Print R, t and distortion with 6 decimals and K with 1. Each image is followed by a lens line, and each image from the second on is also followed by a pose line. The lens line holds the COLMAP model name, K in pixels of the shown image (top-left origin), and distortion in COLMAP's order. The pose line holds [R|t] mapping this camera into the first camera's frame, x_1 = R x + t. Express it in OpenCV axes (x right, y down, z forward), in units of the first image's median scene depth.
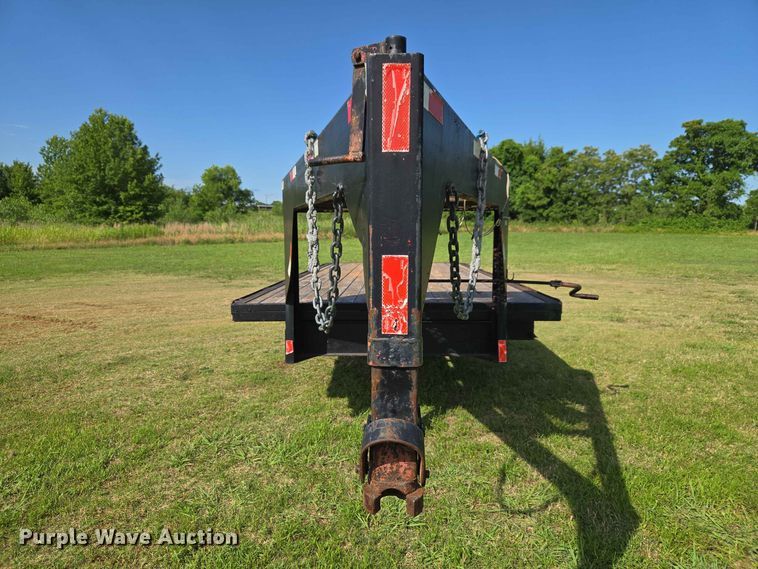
lens RADIAL K [[514.4, 0, 375.6], [0, 514.4, 288.4], [0, 0, 1]] dist [0.067352, -0.059309]
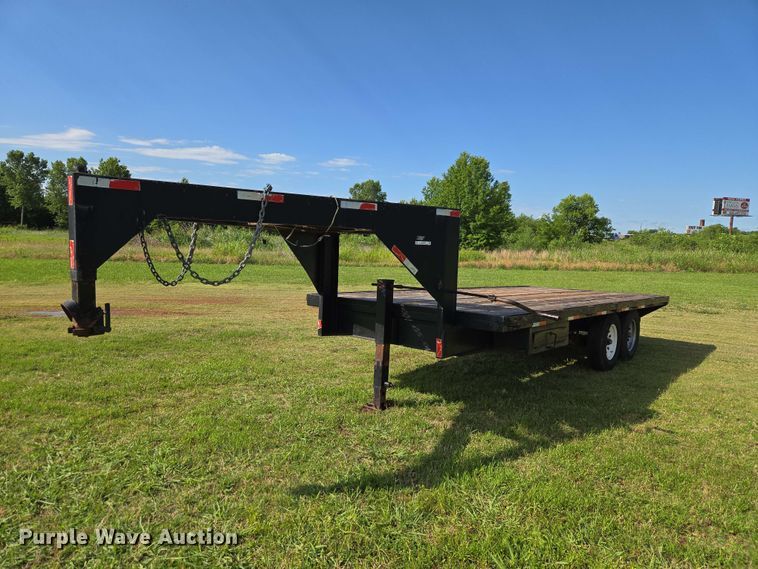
lens RADIAL K [[507.3, 0, 372.0], [0, 507.3, 286.8], [0, 0, 1]] dist [0.076425, -0.065647]
pose [[0.772598, 0.075318, -0.630412, 0.088787], [-0.110704, 0.993709, -0.016951, 0.001554], [0.625169, 0.082886, 0.776076, -0.004574]]
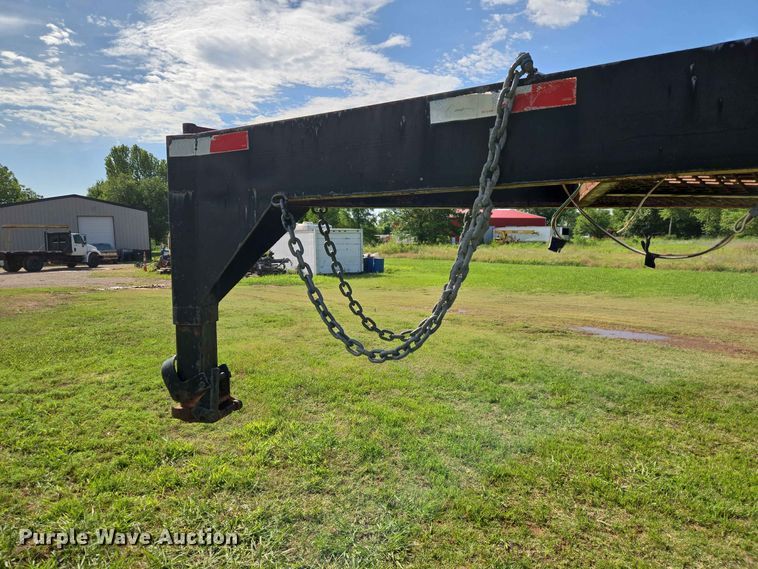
lens RADIAL K [[507.3, 0, 372.0], [0, 507.3, 286.8], [0, 0, 1]] dist [0.076425, -0.065647]
pose [[-0.238620, 0.080623, -0.967760, 0.042996], [-0.122200, 0.986134, 0.112284, -0.006325], [0.963394, 0.145054, -0.225459, 0.056456]]
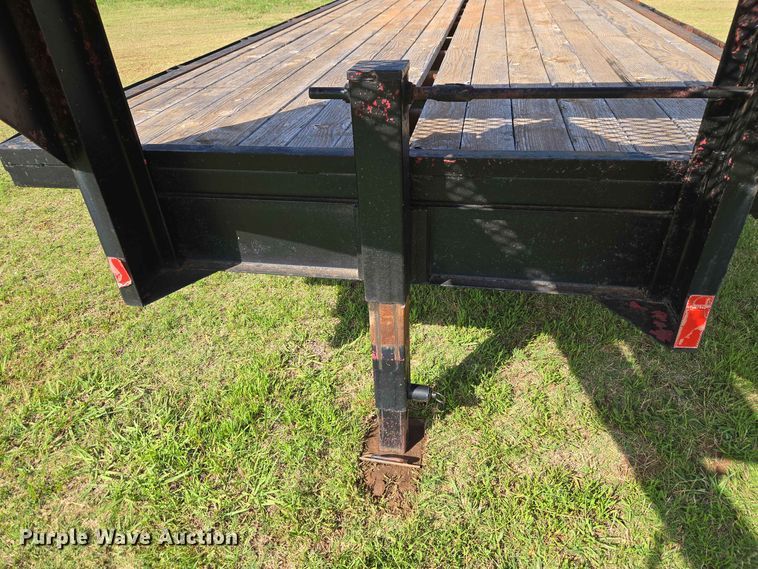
lens RADIAL K [[510.8, 0, 375.5], [0, 510.8, 289.6], [0, 0, 1]] dist [0.078824, -0.068492]
pose [[0.986090, 0.055692, -0.156601, 0.009668], [0.025327, 0.880840, 0.472736, -0.006274], [0.164269, -0.470127, 0.867178, 0.069914]]
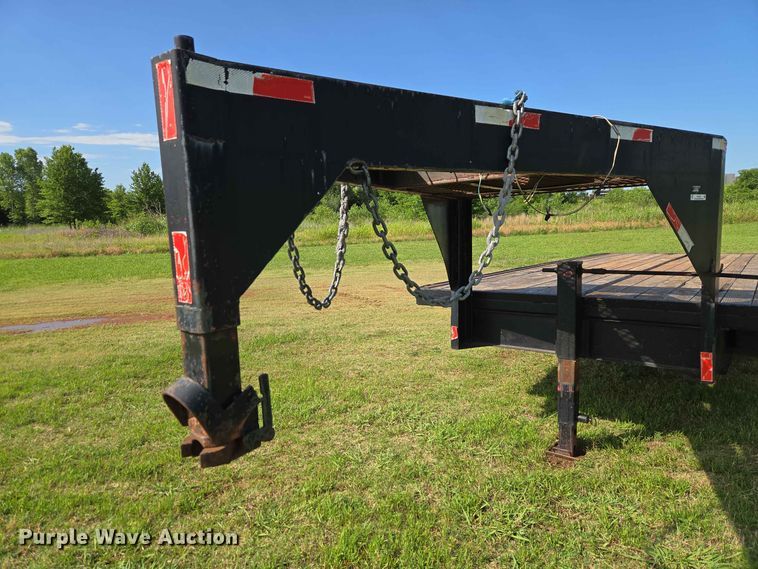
lens RADIAL K [[507.3, 0, 372.0], [0, 507.3, 286.8], [0, 0, 1]] dist [0.076425, -0.065647]
pose [[0.809551, 0.047178, -0.585150, 0.029367], [-0.038814, 0.998886, 0.026837, 0.000244], [0.585764, 0.000986, 0.810481, 0.009543]]
